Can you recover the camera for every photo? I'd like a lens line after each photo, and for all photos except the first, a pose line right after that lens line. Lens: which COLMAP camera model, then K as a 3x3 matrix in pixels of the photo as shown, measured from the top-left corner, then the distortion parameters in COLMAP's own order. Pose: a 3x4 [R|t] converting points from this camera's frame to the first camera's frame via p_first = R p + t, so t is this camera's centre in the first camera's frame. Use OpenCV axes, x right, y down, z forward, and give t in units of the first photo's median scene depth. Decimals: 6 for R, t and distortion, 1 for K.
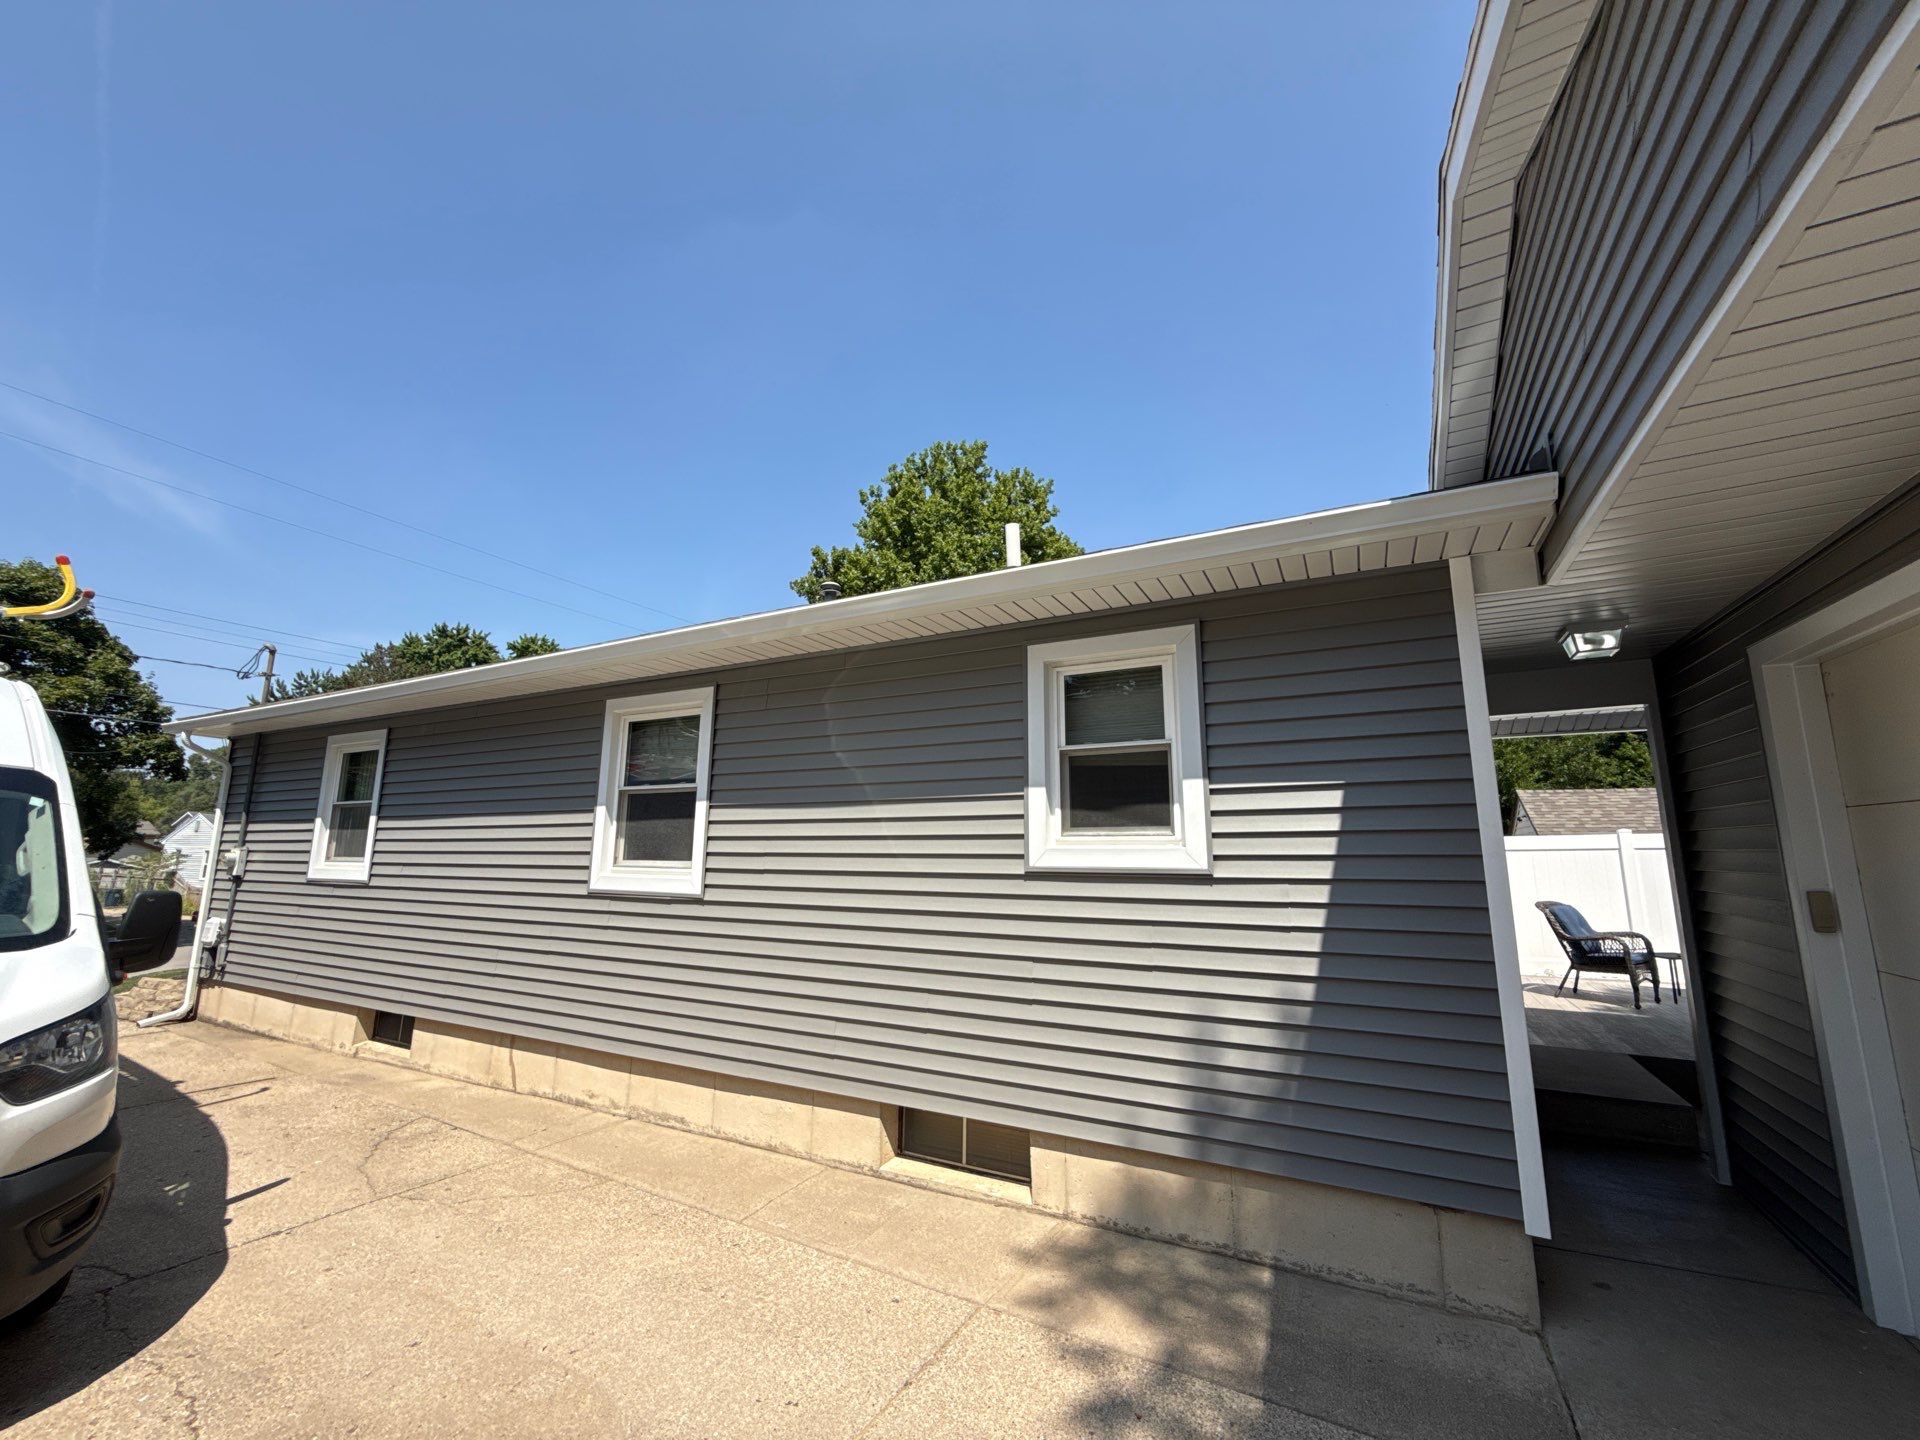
lens RADIAL K [[765.0, 0, 960.0], [0, 765.0, 720.0], [0, 0, 1]] dist [0.000961, 0.000118]
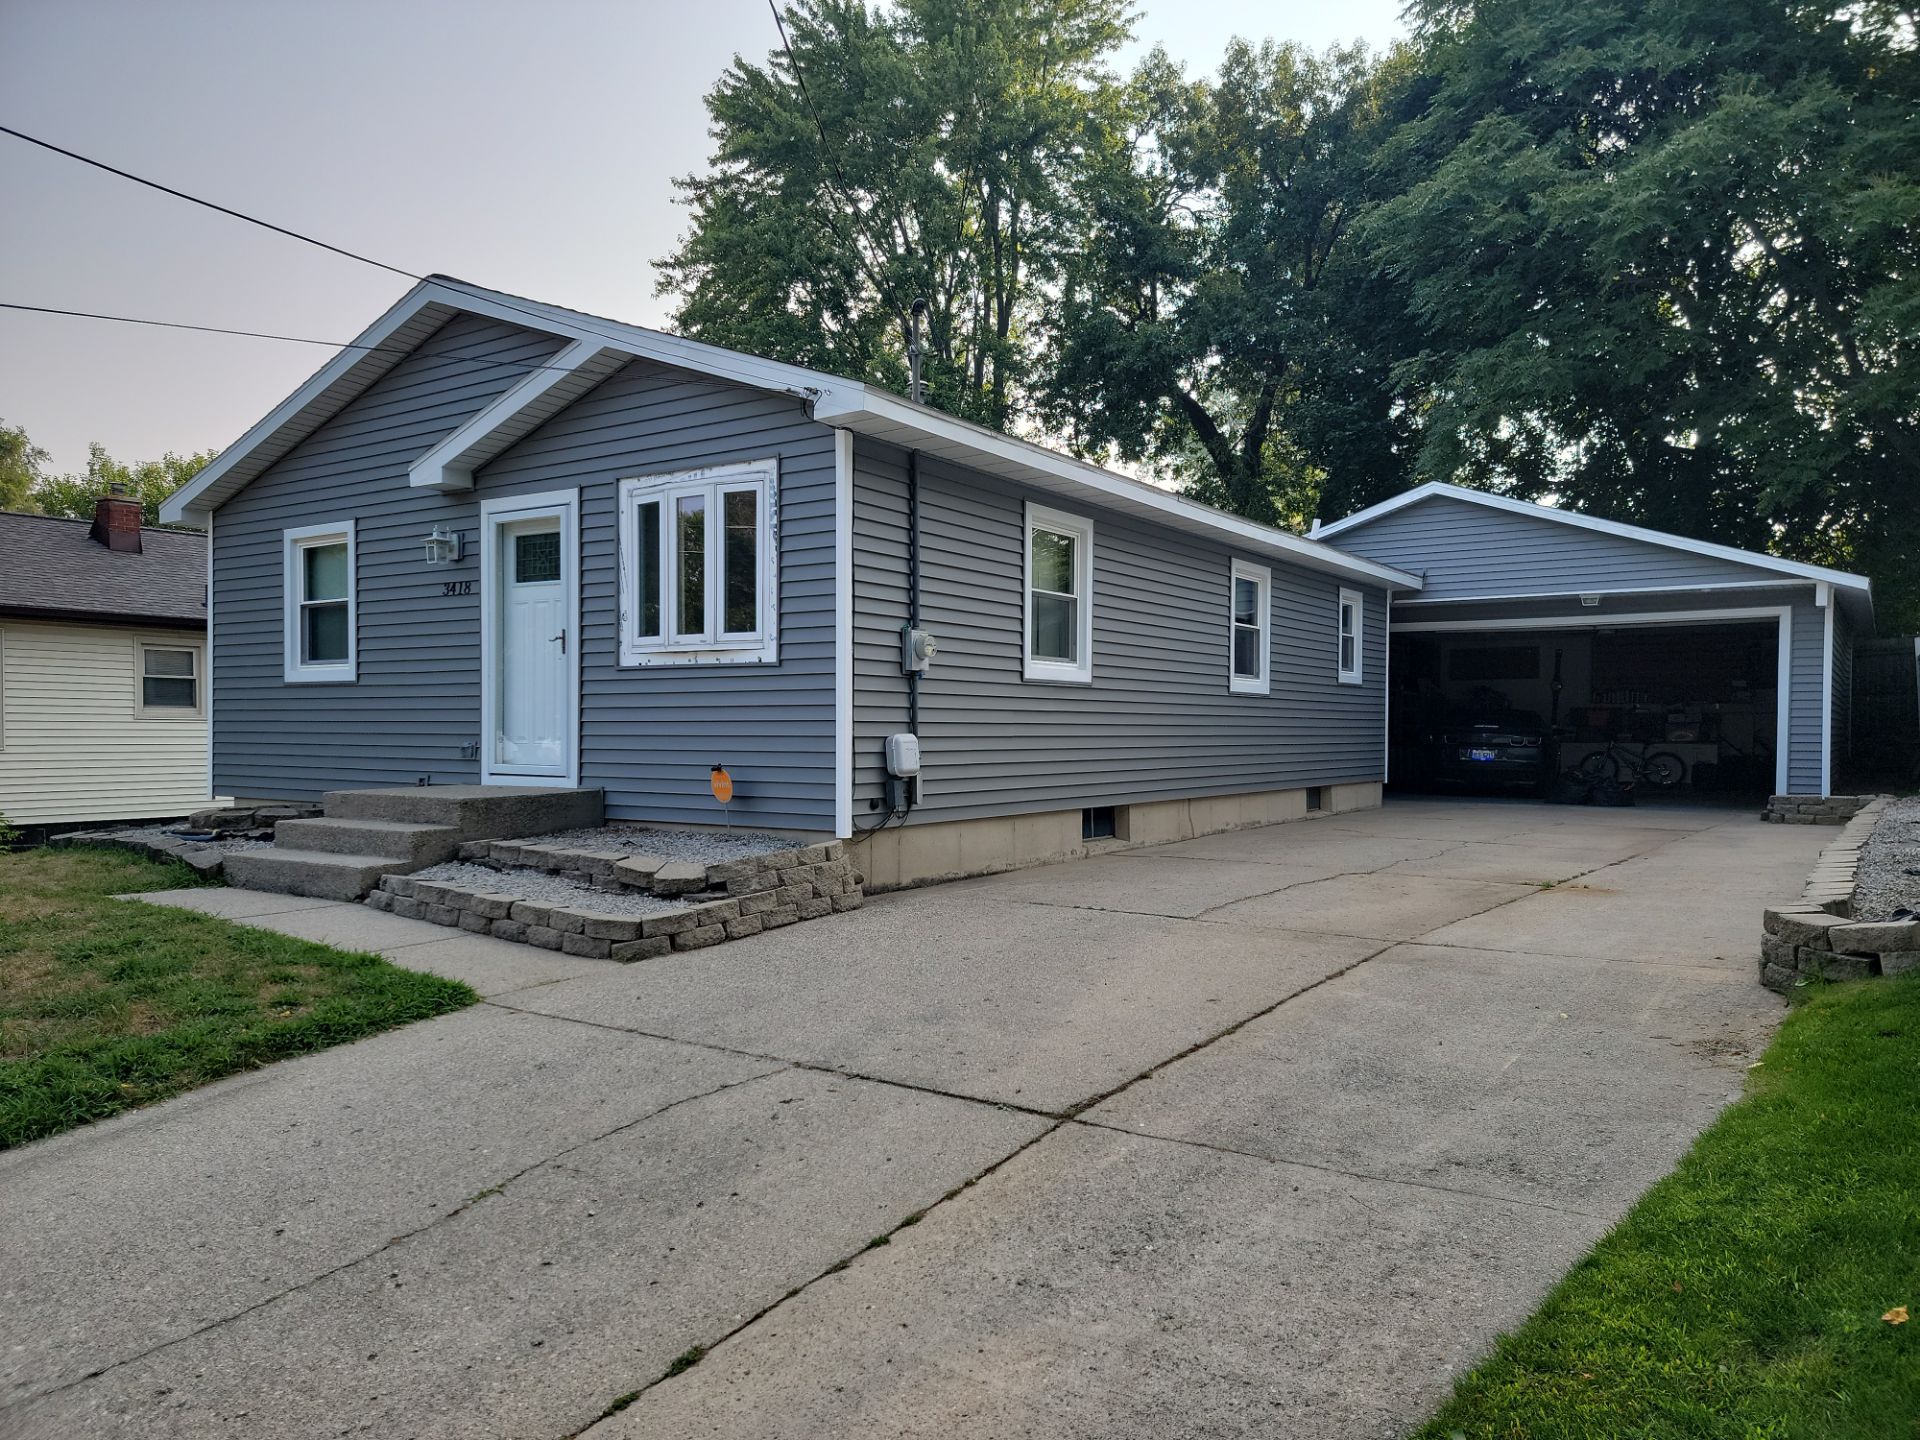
lens RADIAL K [[1347.9, 0, 950.8], [0, 1347.9, 747.5], [0, 0, 1]] dist [0.098342, -0.095911]
pose [[0.103389, -0.013862, 0.994544, -3.075670], [-0.172343, 0.984529, 0.031638, 0.334813], [-0.979596, -0.174674, 0.099401, 1.245687]]
